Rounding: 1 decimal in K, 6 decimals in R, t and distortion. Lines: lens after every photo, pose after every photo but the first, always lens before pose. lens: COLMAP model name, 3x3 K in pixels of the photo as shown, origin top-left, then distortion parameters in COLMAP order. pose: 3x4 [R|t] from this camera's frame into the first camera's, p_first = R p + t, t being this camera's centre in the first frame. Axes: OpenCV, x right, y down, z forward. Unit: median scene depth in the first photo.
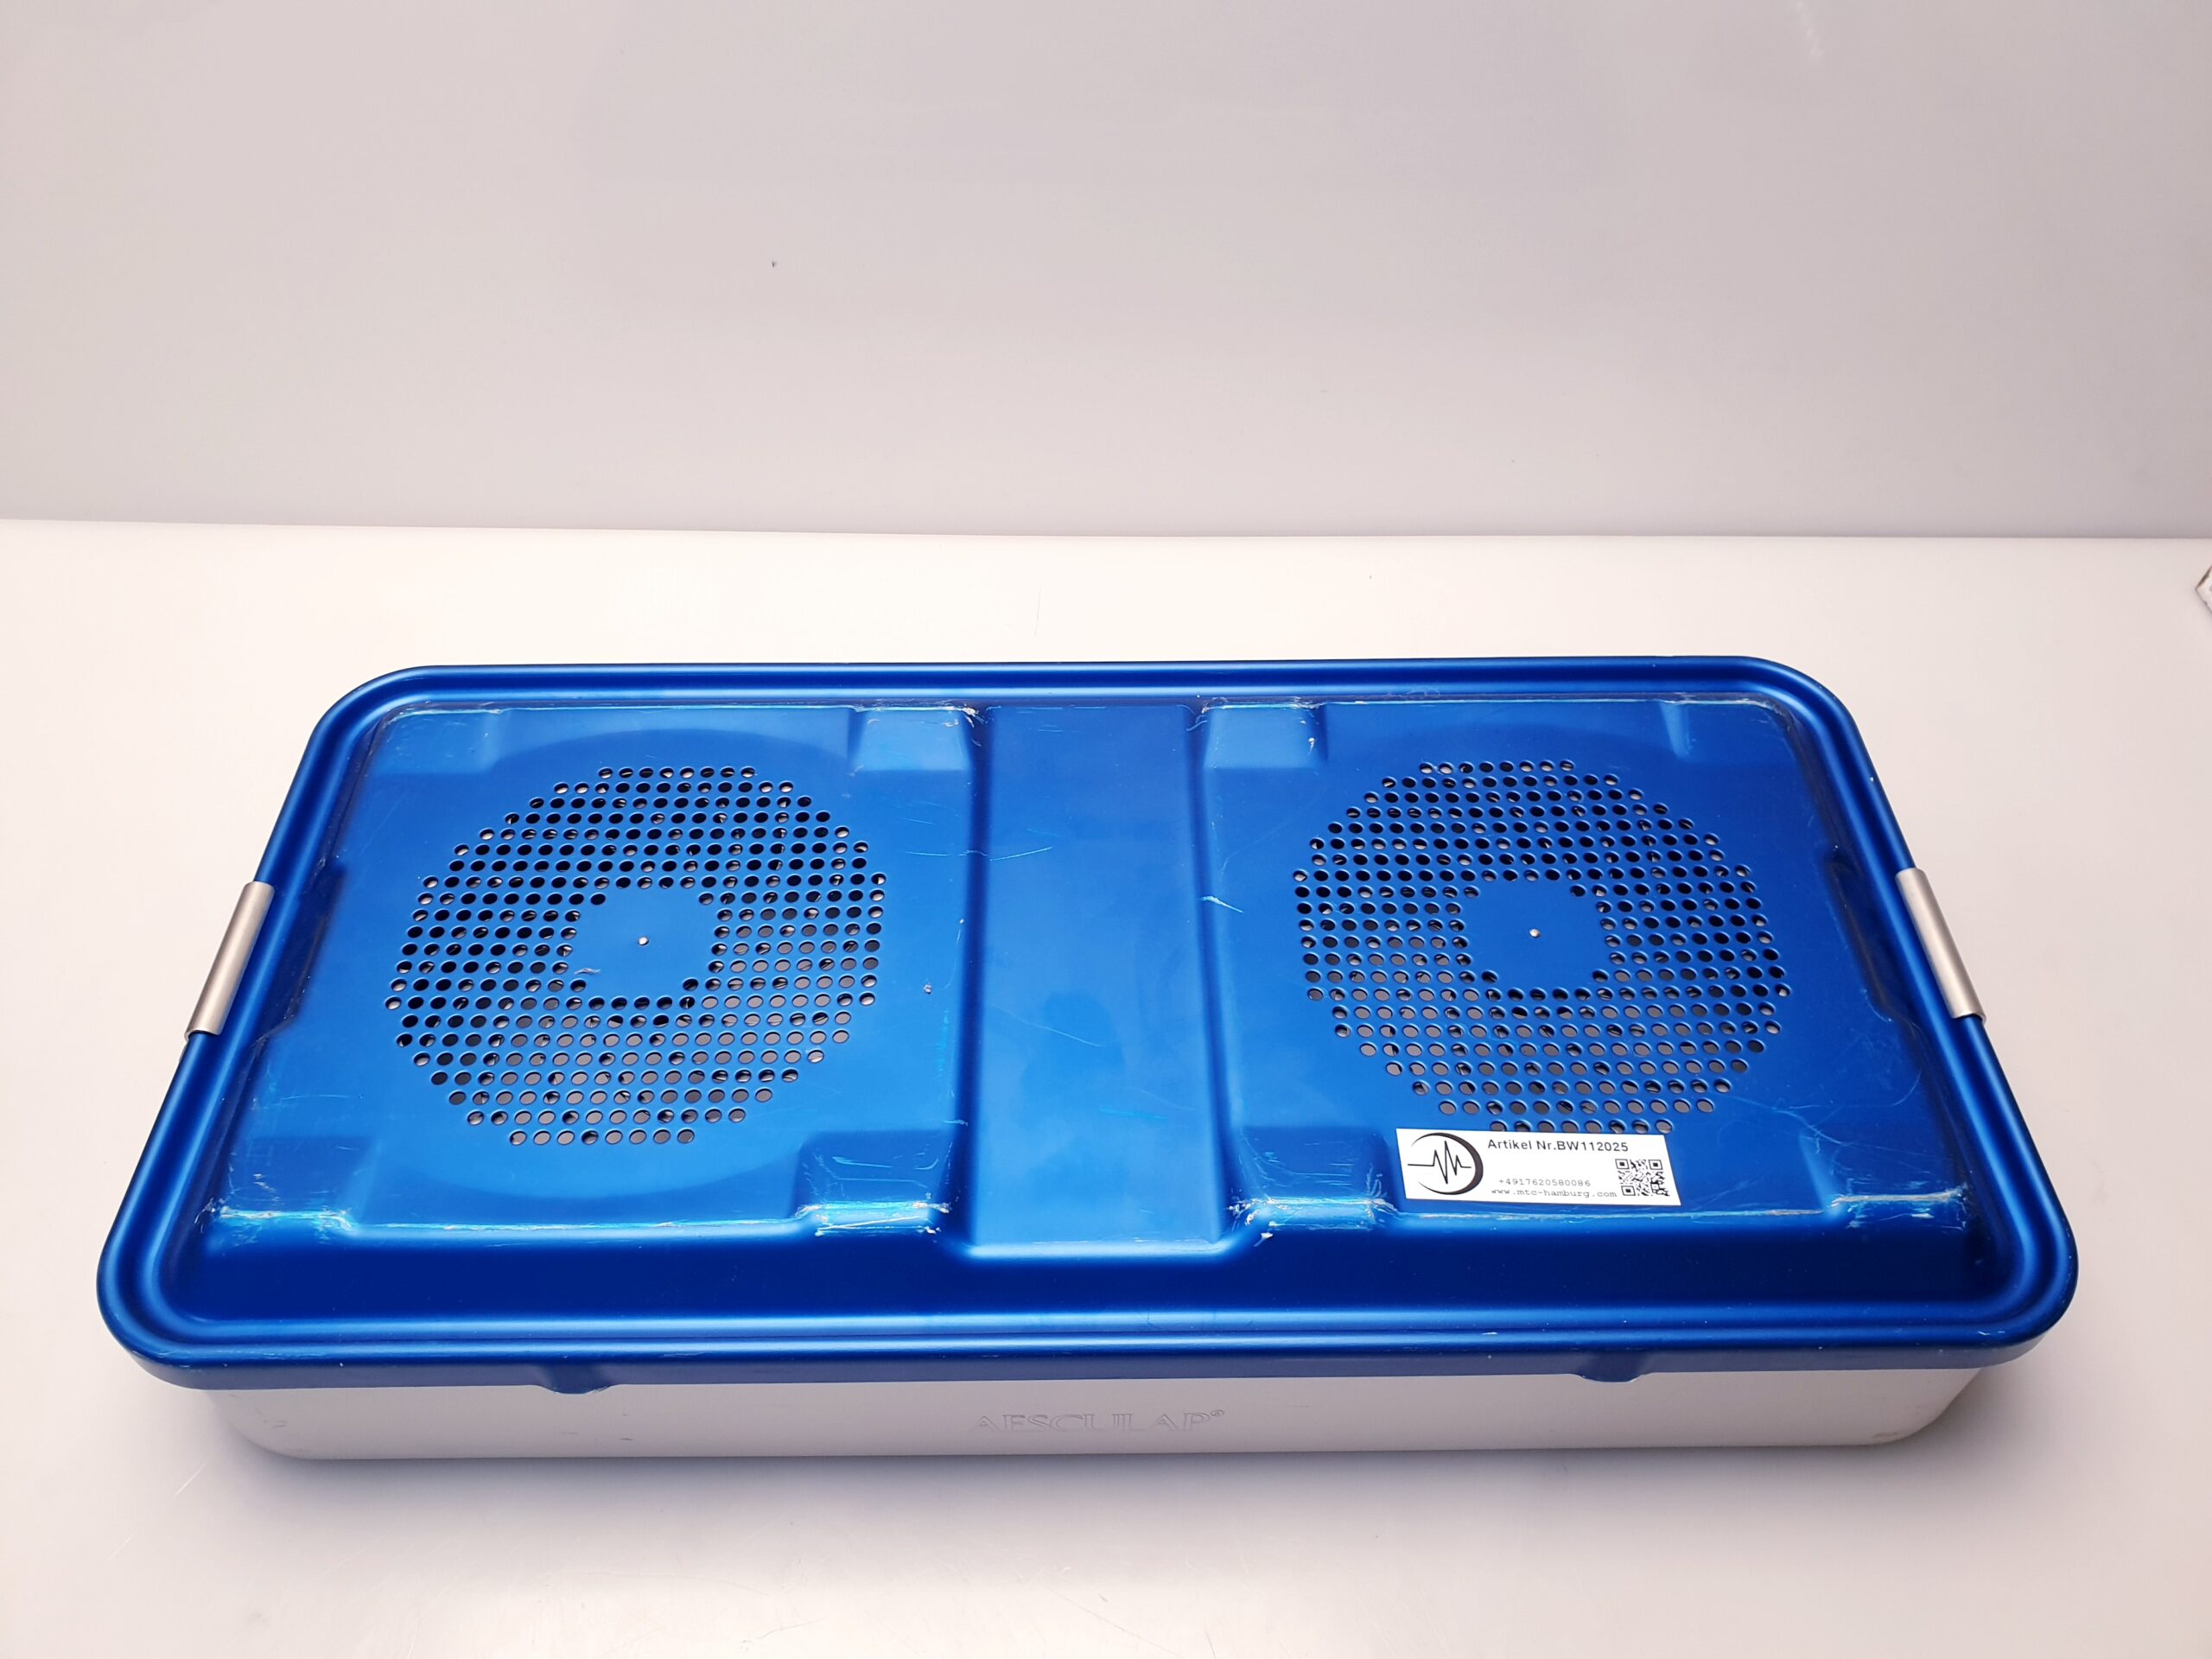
lens RADIAL K [[1687.2, 0, 1087.2], [0, 1687.2, 833.9], [0, 0, 1]] dist [-0.015090, -0.008679]
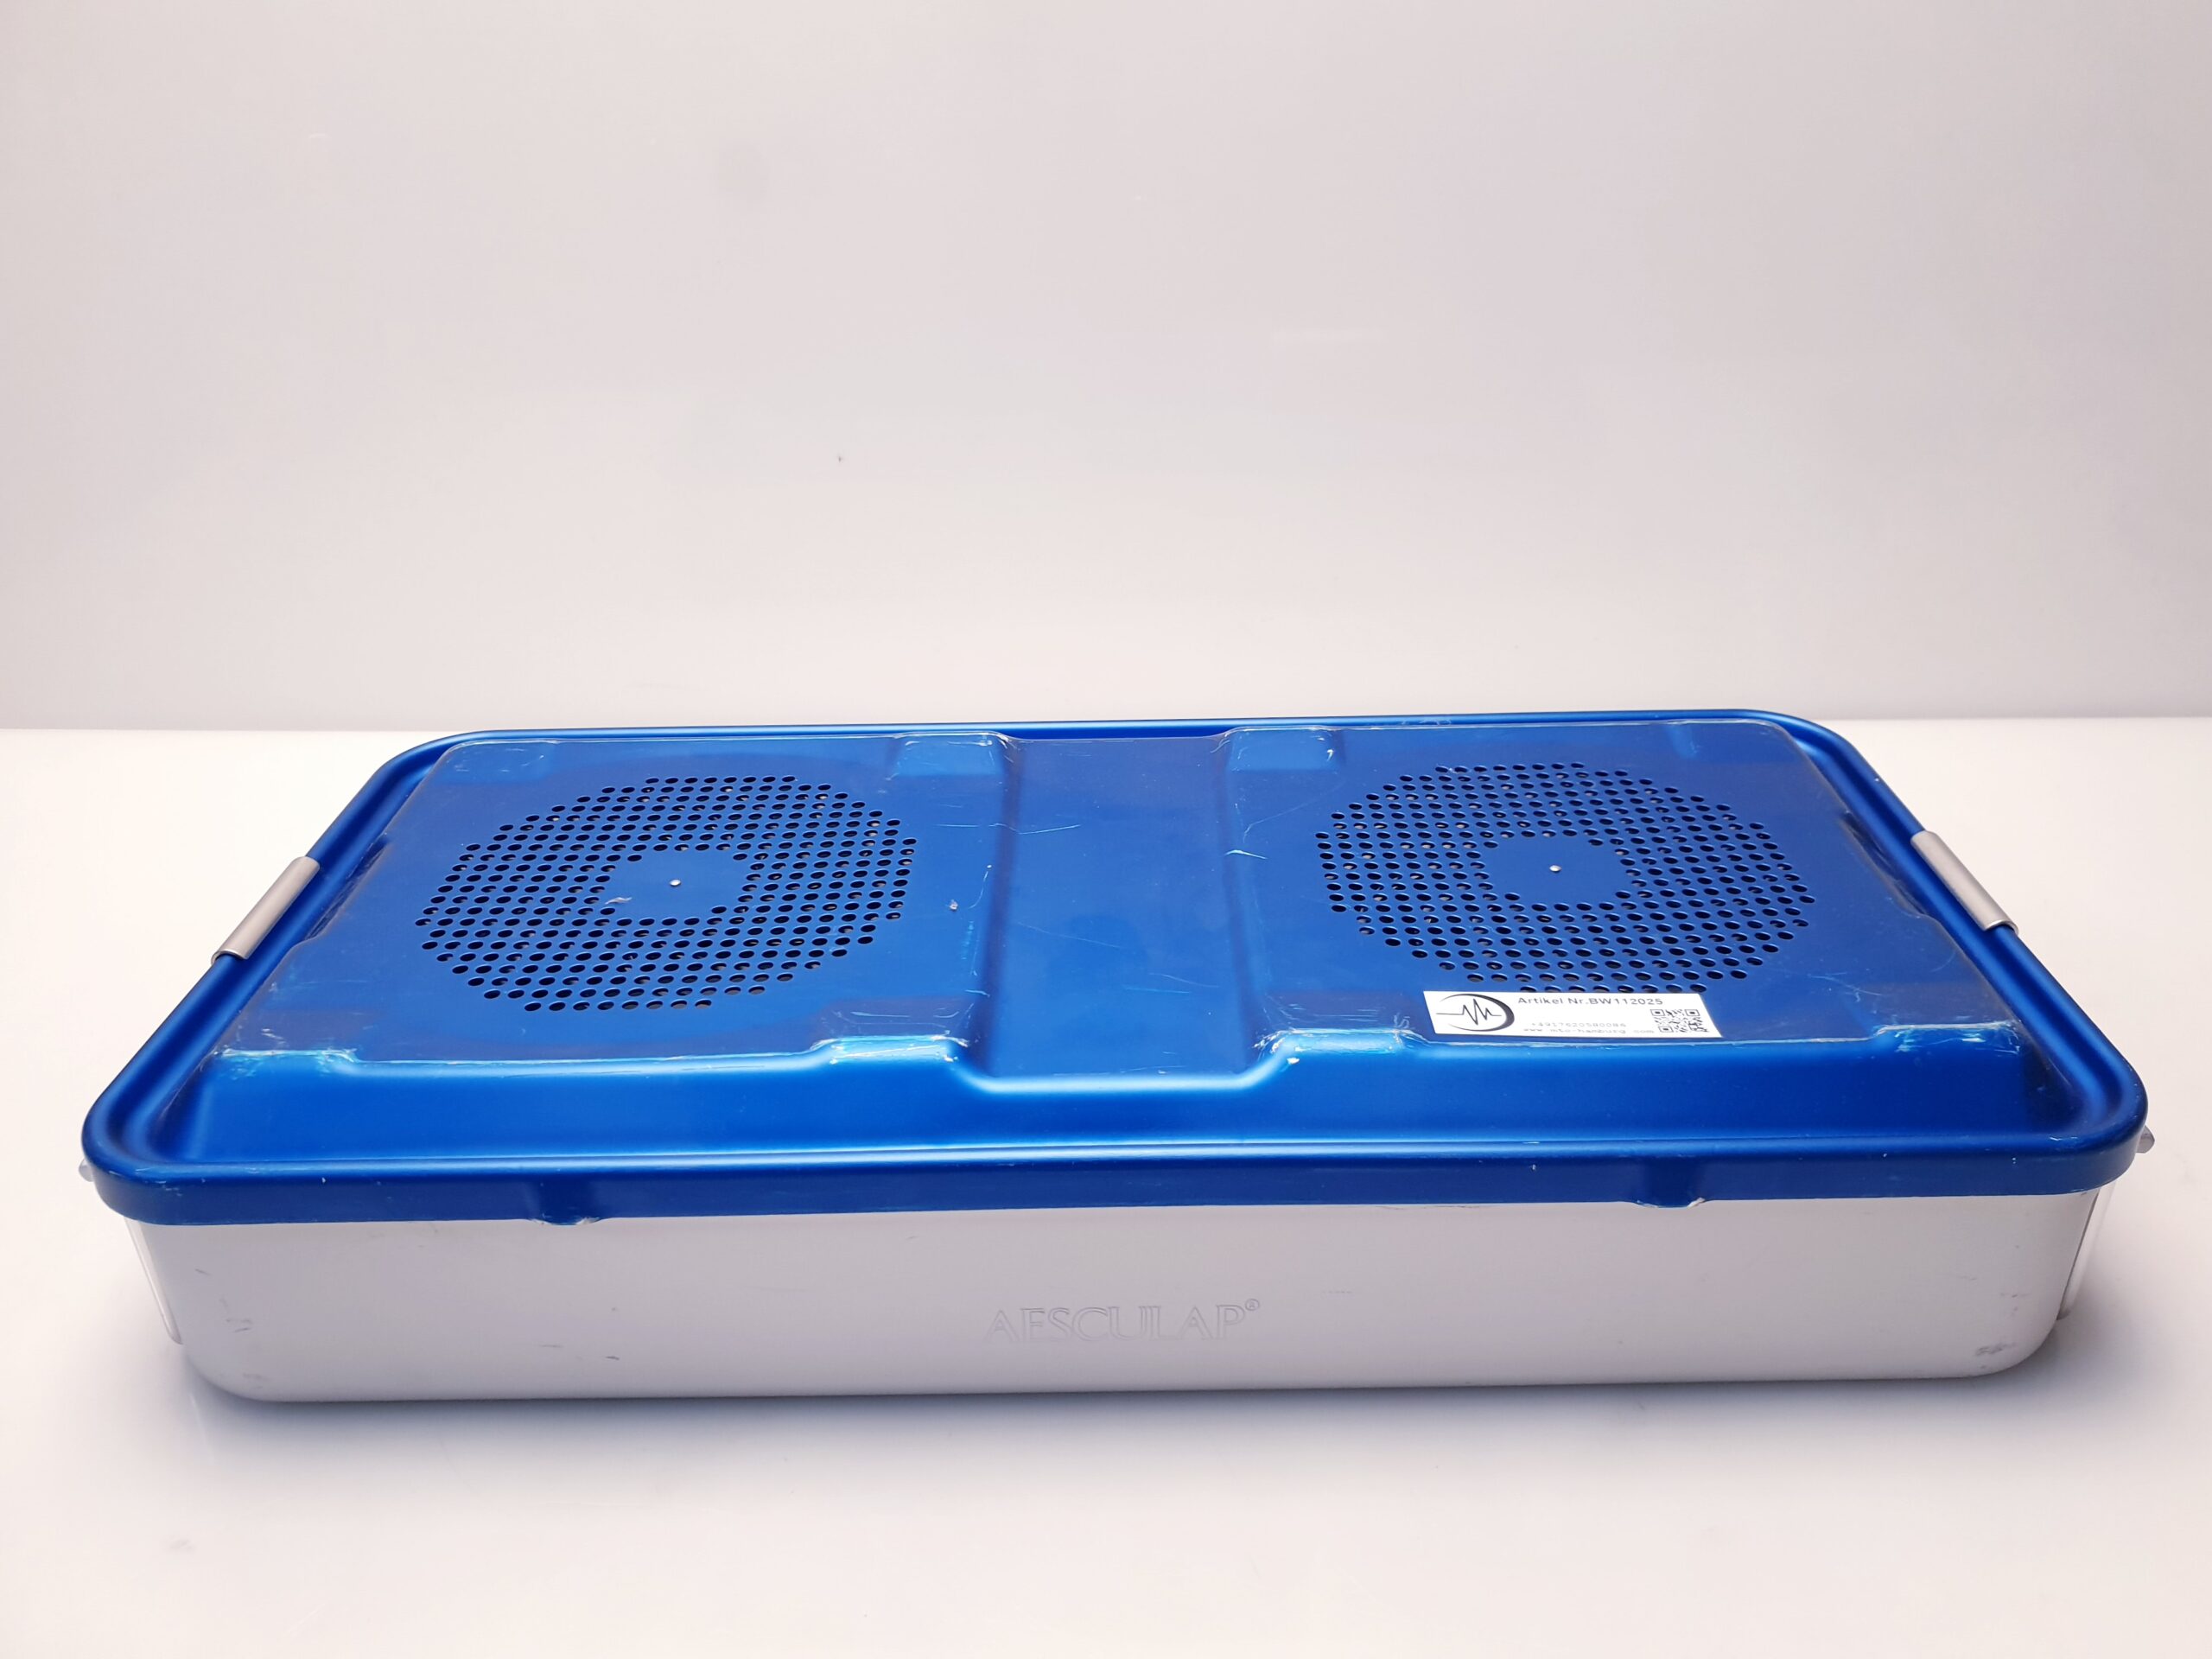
lens RADIAL K [[1687.2, 0, 1123.2], [0, 1687.2, 837.5], [0, 0, 1]] dist [-0.015090, -0.008679]
pose [[0.999843, -0.011800, -0.013223, 0.022582], [0.006654, 0.941464, -0.337049, 0.428182], [0.016426, 0.336908, 0.941394, 0.042825]]
